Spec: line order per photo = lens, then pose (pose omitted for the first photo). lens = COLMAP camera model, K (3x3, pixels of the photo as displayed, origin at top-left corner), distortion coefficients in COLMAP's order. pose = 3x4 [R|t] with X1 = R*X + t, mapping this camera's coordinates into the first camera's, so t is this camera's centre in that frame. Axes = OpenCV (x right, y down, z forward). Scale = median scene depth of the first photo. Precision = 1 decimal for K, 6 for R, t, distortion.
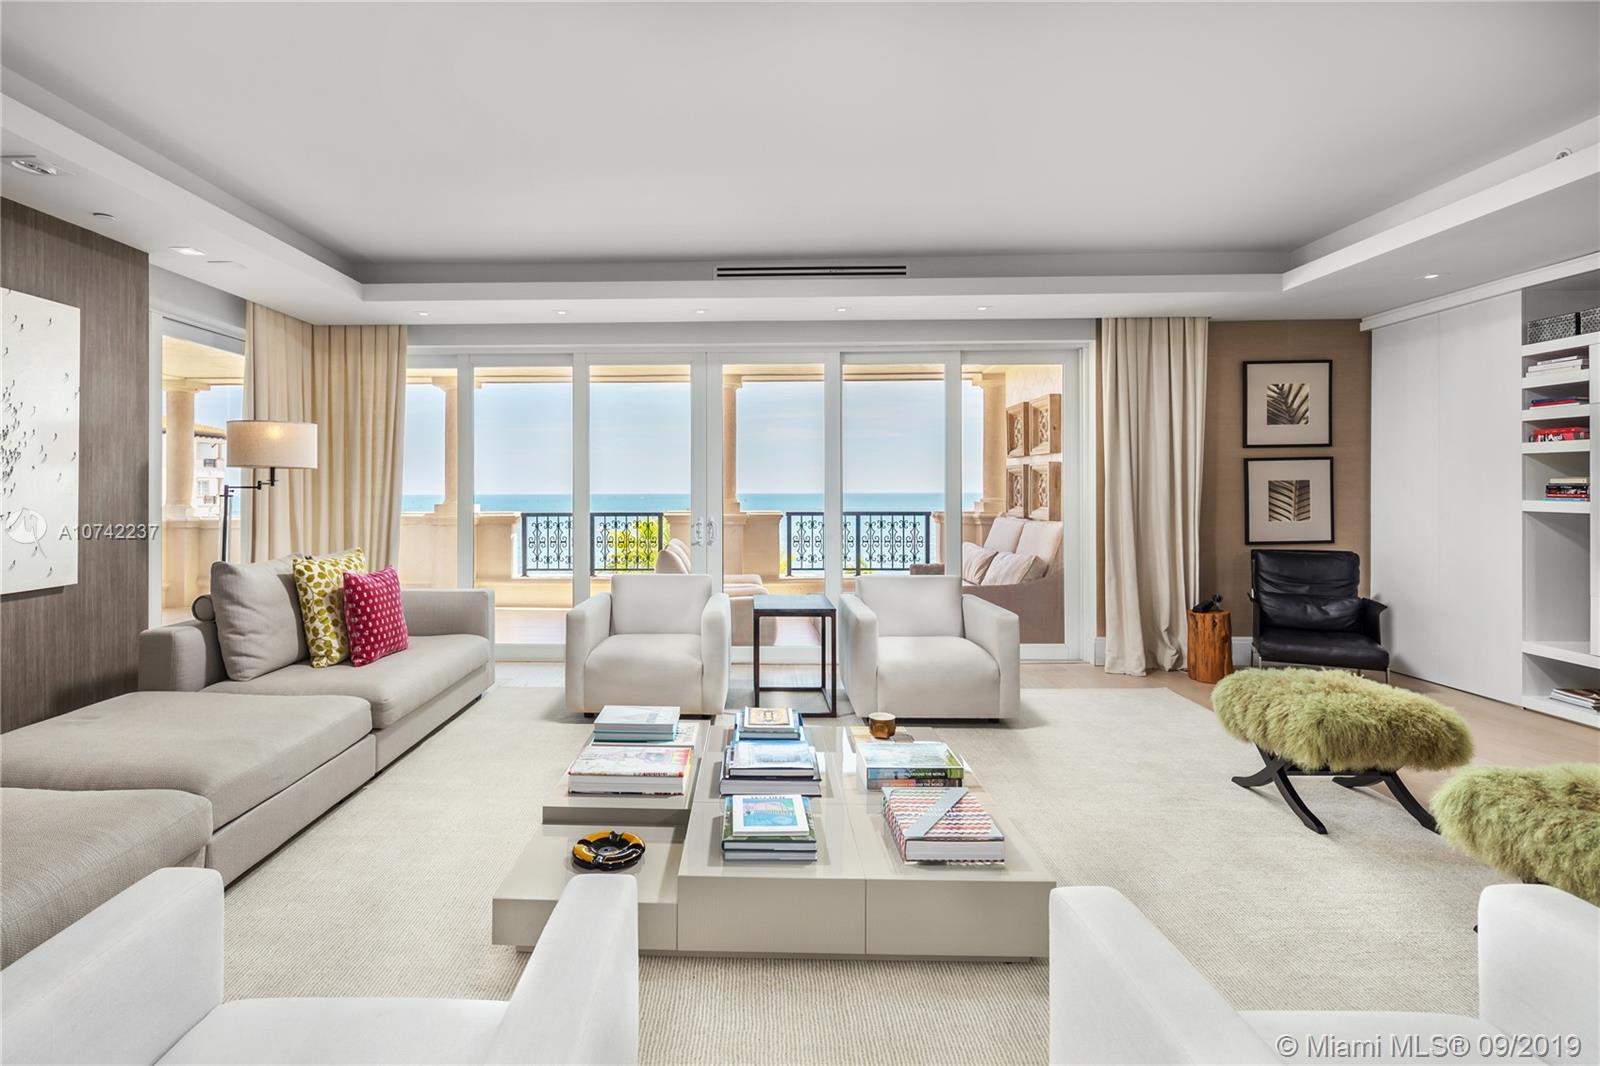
lens RADIAL K [[798.3, 0, 732.8], [0, 798.3, 488.6], [0, 0, 1]] dist [0.001954, -0.000726]
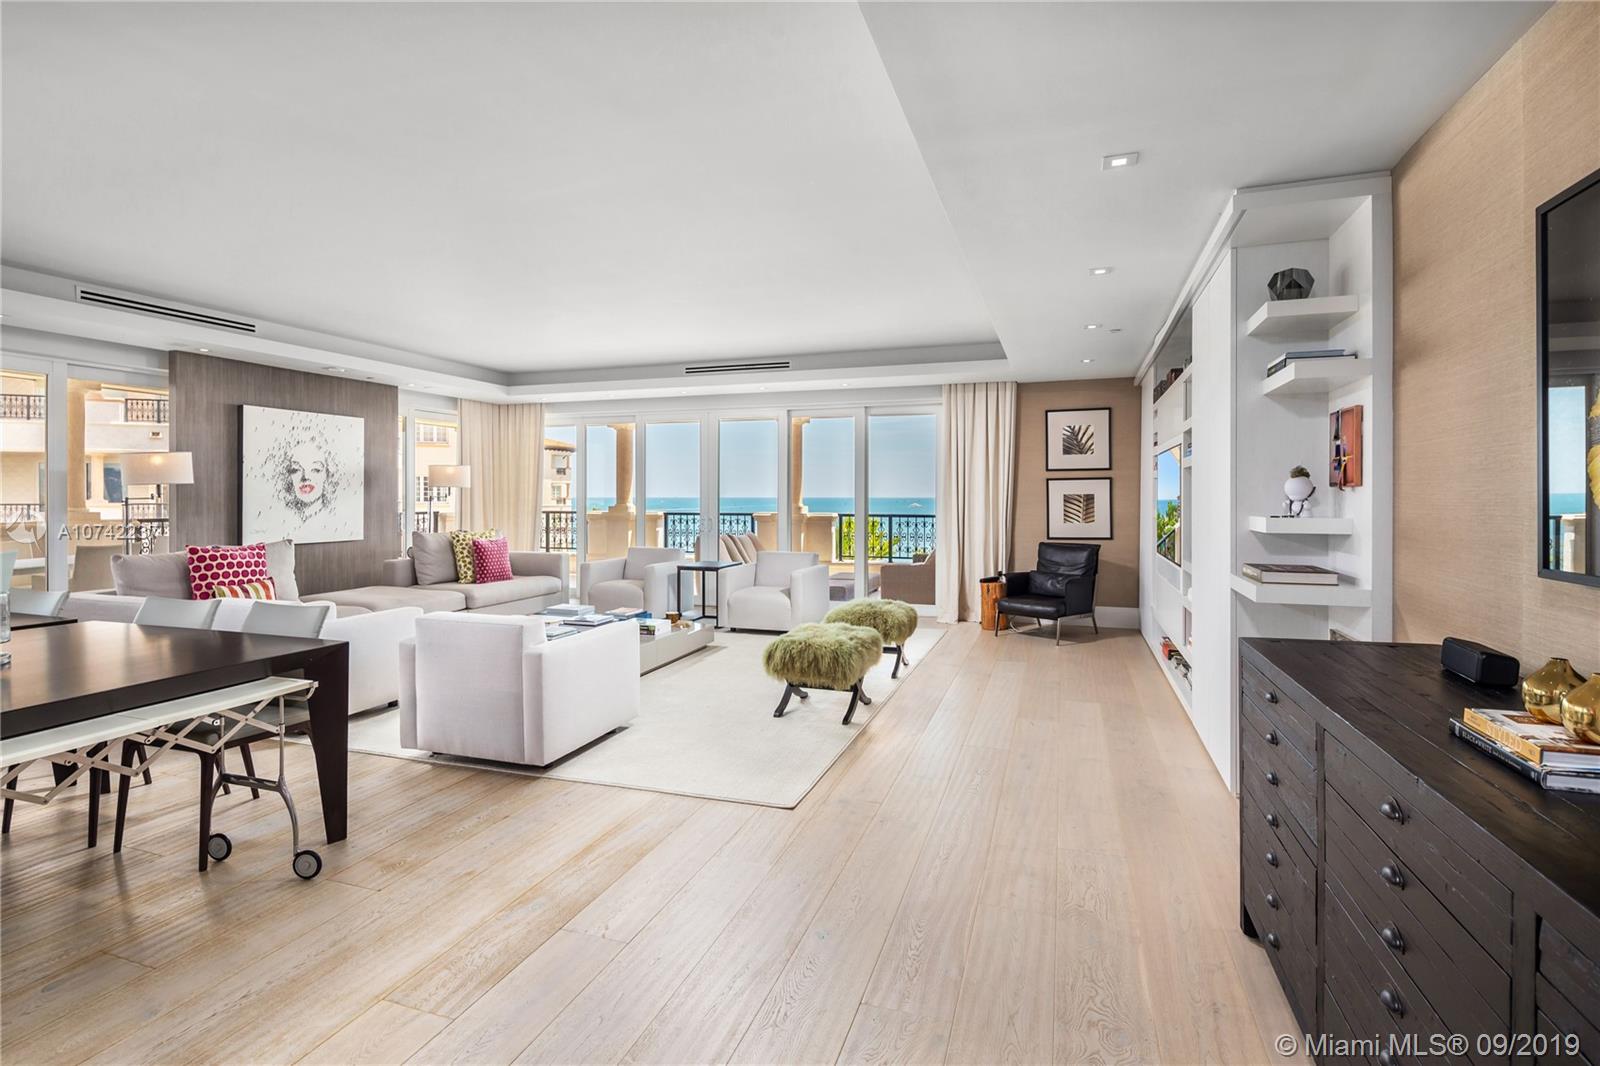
lens RADIAL K [[783.1, 0, 798.0], [0, 783.1, 497.4], [0, 0, 1]] dist [0.001138, -0.000118]
pose [[0.953200, 0.005113, -0.302299, 0.641858], [-0.003283, 0.999973, 0.006560, -0.012244], [0.302324, -0.005260, 0.953191, -0.465895]]
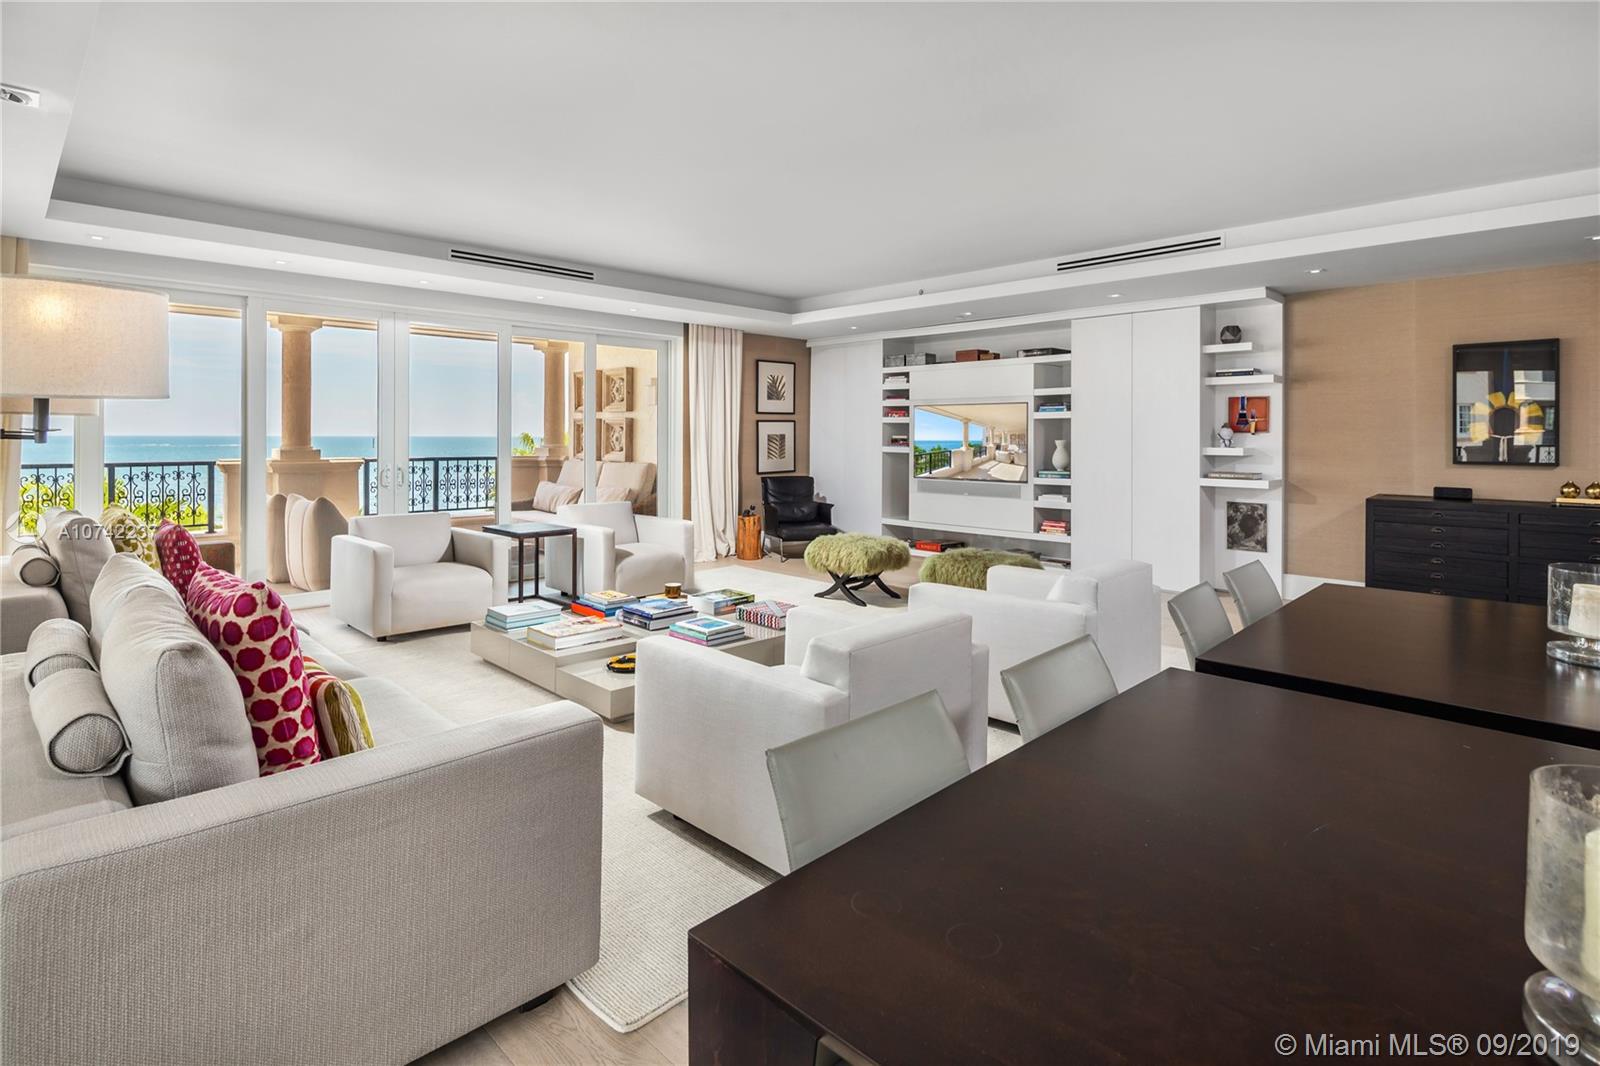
lens RADIAL K [[798.6, 0, 797.7], [0, 798.6, 441.0], [0, 0, 1]] dist [0.001608, -0.000082]
pose [[0.685652, 0.001640, 0.727928, -0.468354], [-0.009059, 0.999939, 0.006280, -0.007374], [-0.727873, -0.010901, 0.685625, -0.157129]]
